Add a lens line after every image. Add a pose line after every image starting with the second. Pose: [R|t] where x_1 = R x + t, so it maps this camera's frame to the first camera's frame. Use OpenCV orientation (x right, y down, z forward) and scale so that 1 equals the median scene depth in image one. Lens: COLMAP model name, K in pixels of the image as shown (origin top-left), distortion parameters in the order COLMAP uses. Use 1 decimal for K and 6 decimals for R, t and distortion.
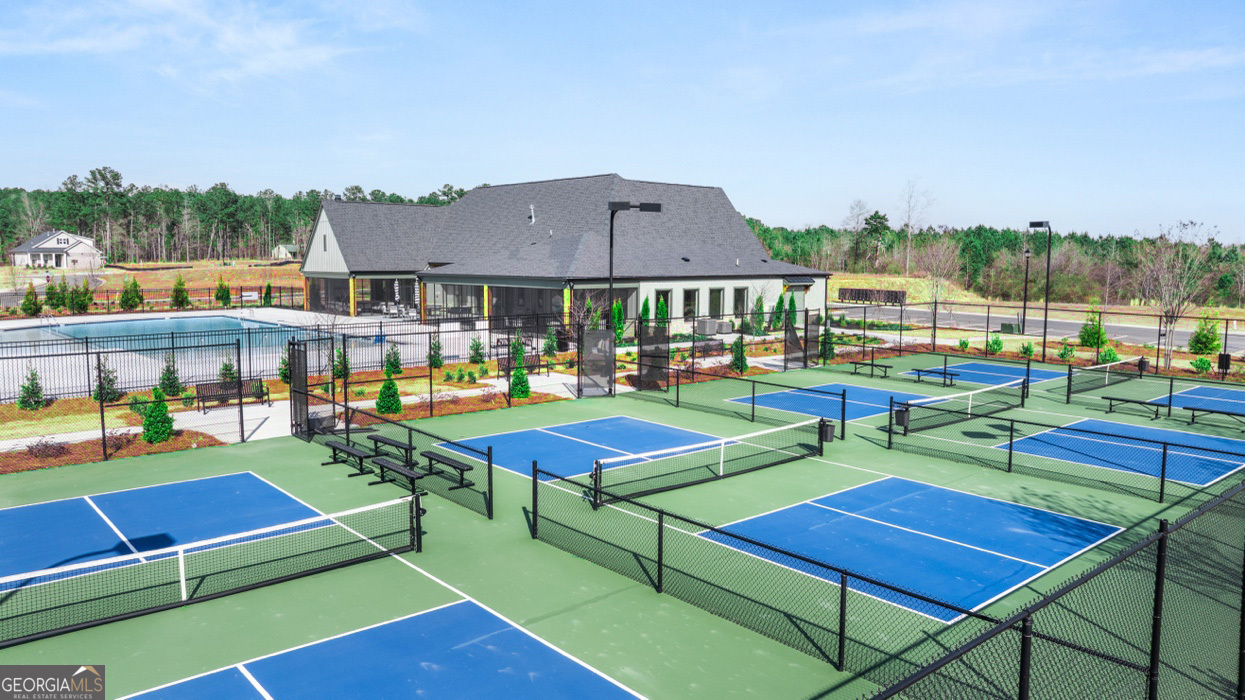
lens RADIAL K [[869.2, 0, 626.3], [0, 869.2, 349.6], [0, 0, 1]] dist [-0.002040, 0.000215]
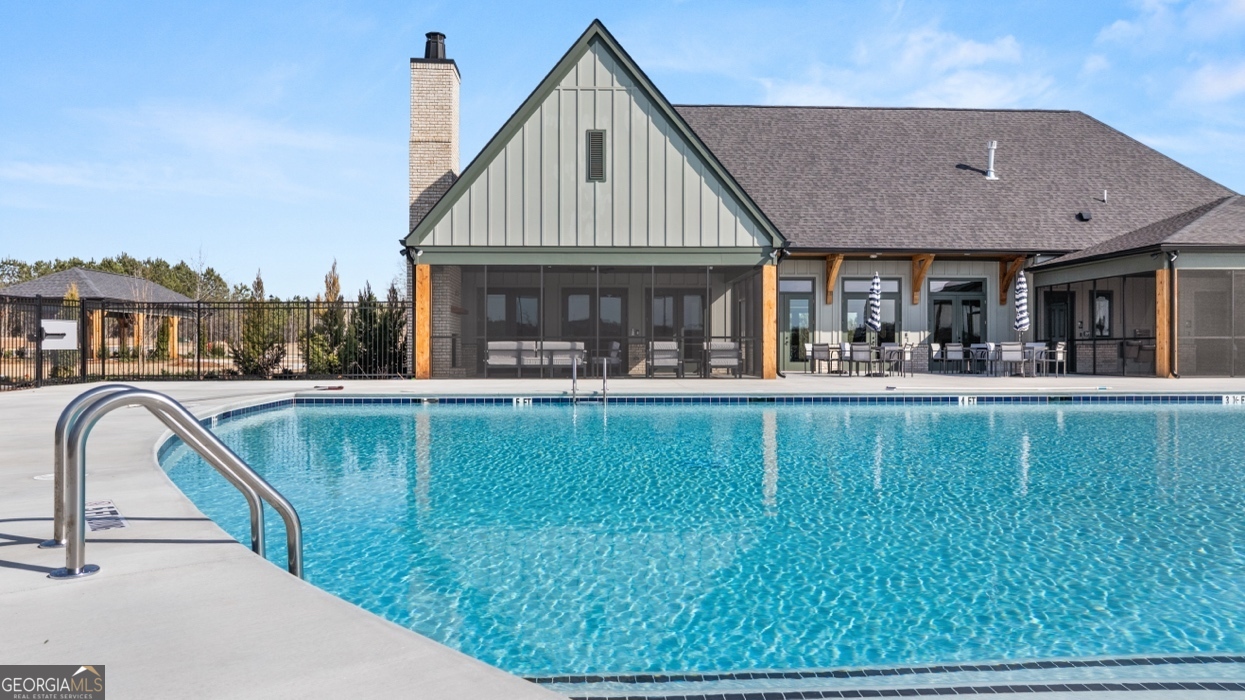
lens RADIAL K [[869.2, 0, 626.3], [0, 869.2, 349.6], [0, 0, 1]] dist [-0.002040, 0.000215]
pose [[0.642928, -0.001662, 0.765925, -0.211245], [0.083113, 0.994244, -0.067610, -0.010699], [-0.761404, 0.107127, 0.639365, 0.287456]]
